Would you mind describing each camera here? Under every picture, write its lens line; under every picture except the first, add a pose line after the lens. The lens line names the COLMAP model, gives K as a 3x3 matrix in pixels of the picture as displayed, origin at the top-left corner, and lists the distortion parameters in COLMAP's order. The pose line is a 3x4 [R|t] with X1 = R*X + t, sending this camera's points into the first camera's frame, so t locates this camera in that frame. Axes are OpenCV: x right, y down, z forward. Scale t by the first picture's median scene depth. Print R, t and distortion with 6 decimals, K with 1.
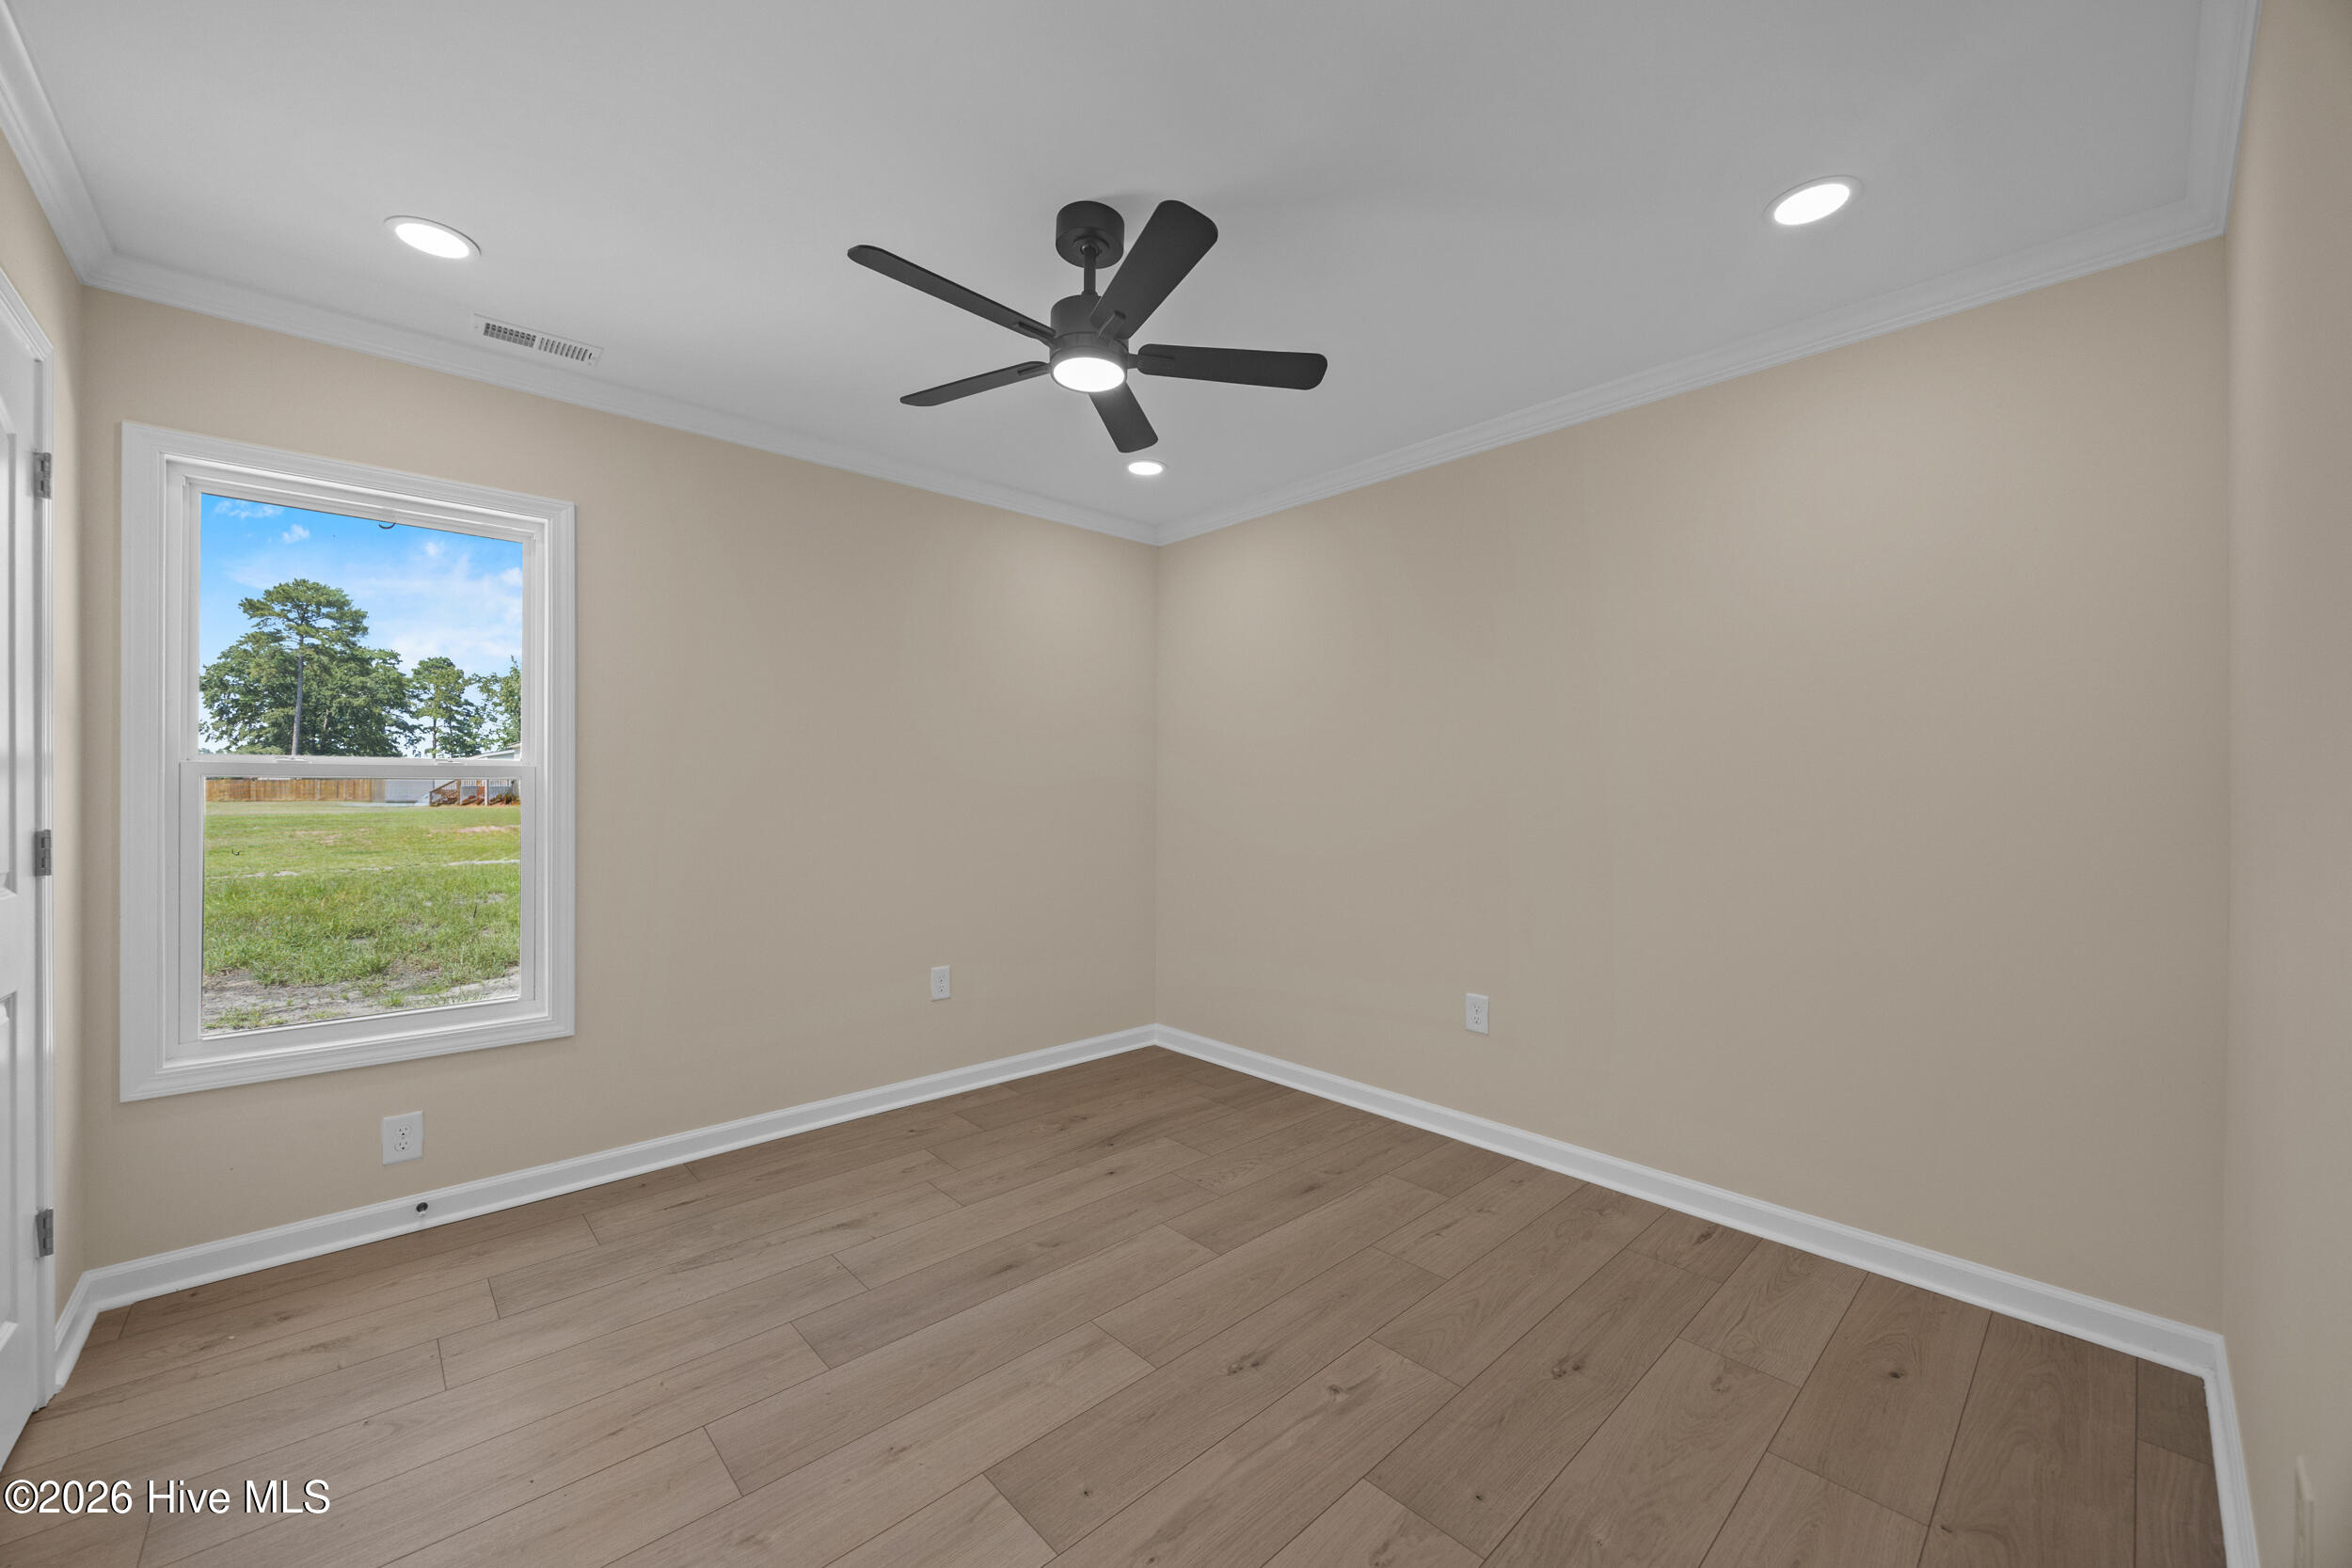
lens RADIAL K [[897.0, 0, 1177.2], [0, 897.0, 790.8], [0, 0, 1]] dist [-0.001218, -0.000475]
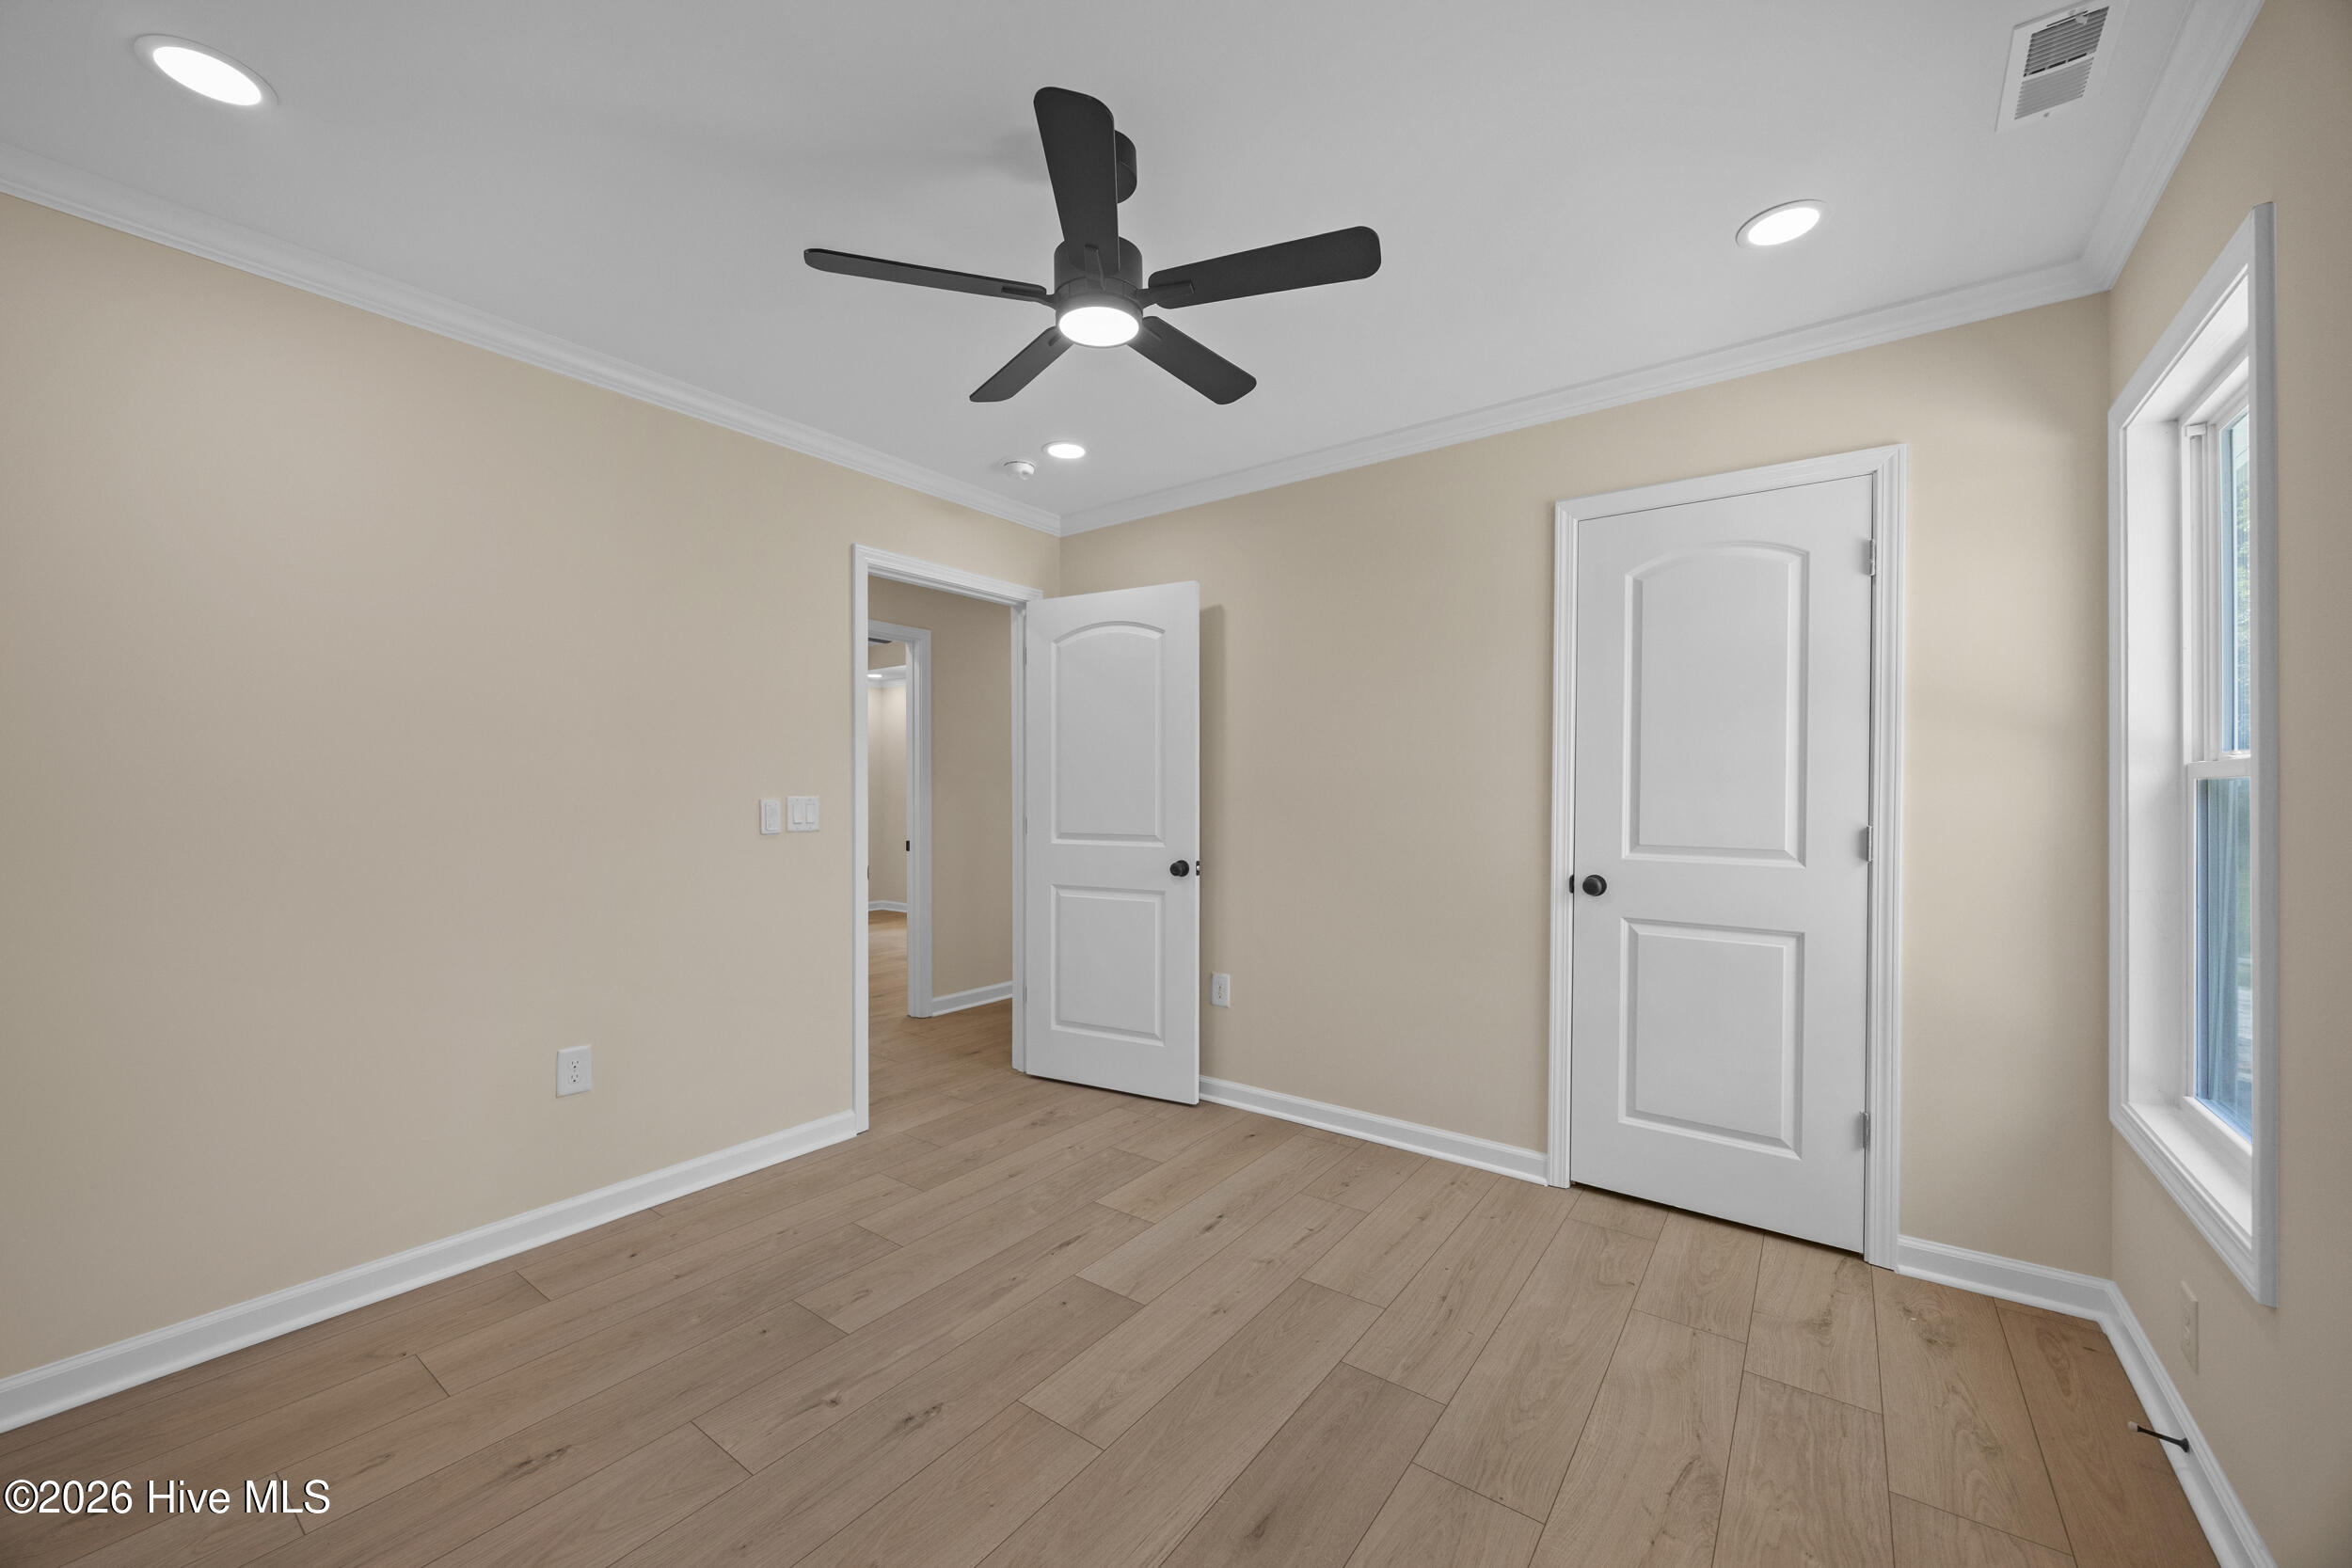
lens RADIAL K [[897.0, 0, 1175.6], [0, 897.0, 789.8], [0, 0, 1]] dist [-0.001218, -0.000475]
pose [[-0.982434, -0.003641, -0.186573, -0.007433], [-0.002755, 0.999984, -0.005010, -0.003027], [0.186588, -0.004408, -0.982428, 1.937053]]
